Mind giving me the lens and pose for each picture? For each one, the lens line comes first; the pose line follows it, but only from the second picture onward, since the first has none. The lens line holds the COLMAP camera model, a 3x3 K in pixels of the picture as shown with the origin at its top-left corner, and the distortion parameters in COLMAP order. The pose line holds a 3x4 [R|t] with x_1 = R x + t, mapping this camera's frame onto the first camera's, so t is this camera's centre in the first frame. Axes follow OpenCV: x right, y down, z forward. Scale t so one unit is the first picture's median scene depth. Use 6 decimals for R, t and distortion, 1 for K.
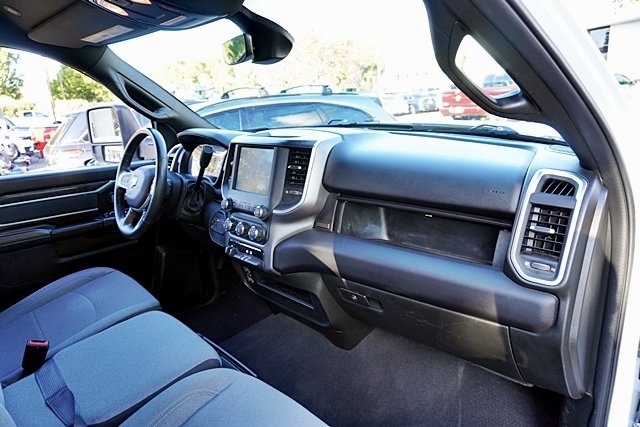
lens RADIAL K [[423.1, 0, 320.0], [0, 423.1, 213.5], [0, 0, 1]] dist [-0.036835, 0.001611]
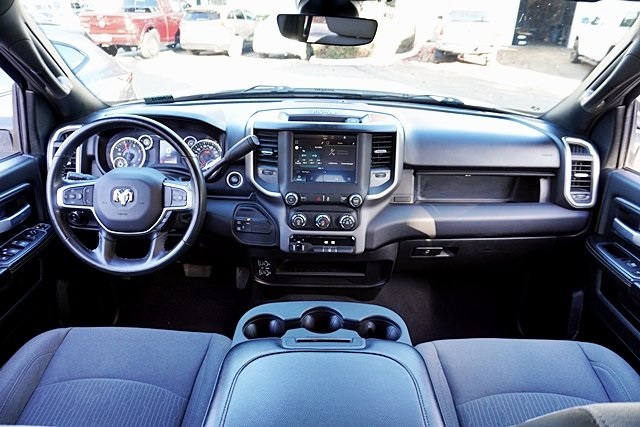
lens RADIAL K [[423.1, 0, 320.0], [0, 423.1, 213.5], [0, 0, 1]] dist [-0.036835, 0.001611]
pose [[0.678112, -0.238642, 0.695137, -0.845391], [0.122545, 0.969290, 0.213215, -0.183318], [-0.724671, -0.059397, 0.686531, 0.353048]]
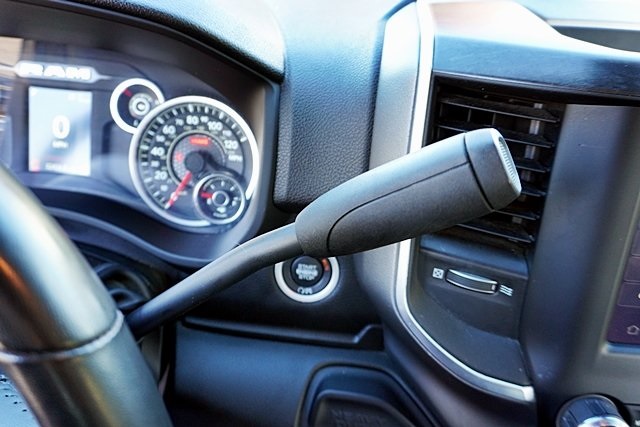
lens RADIAL K [[492.3, 0, 320.0], [0, 492.3, 213.5], [0, 0, 1]] dist [-0.006507, -0.001683]
pose [[0.699315, -0.283630, 0.656135, -0.443048], [0.064005, 0.939069, 0.337718, -0.204591], [-0.711942, -0.194175, 0.674859, 0.997907]]
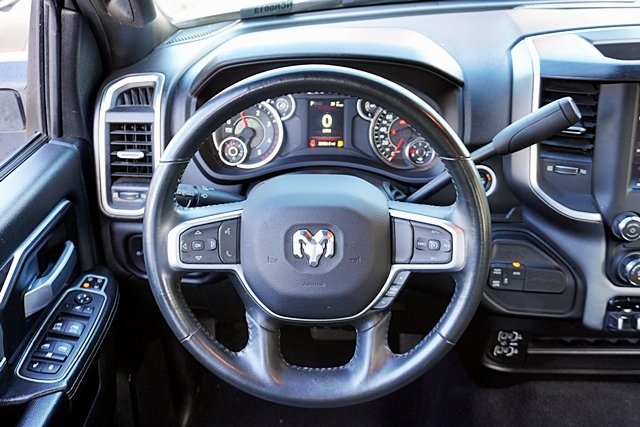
lens RADIAL K [[641.3, 0, 320.0], [0, 641.3, 213.5], [0, 0, 1]] dist [-0.003172, 0.001098]
pose [[0.715395, -0.309590, 0.626390, -0.875921], [0.158639, 0.945037, 0.285899, -0.279412], [-0.680473, -0.105161, 0.725188, 0.777987]]
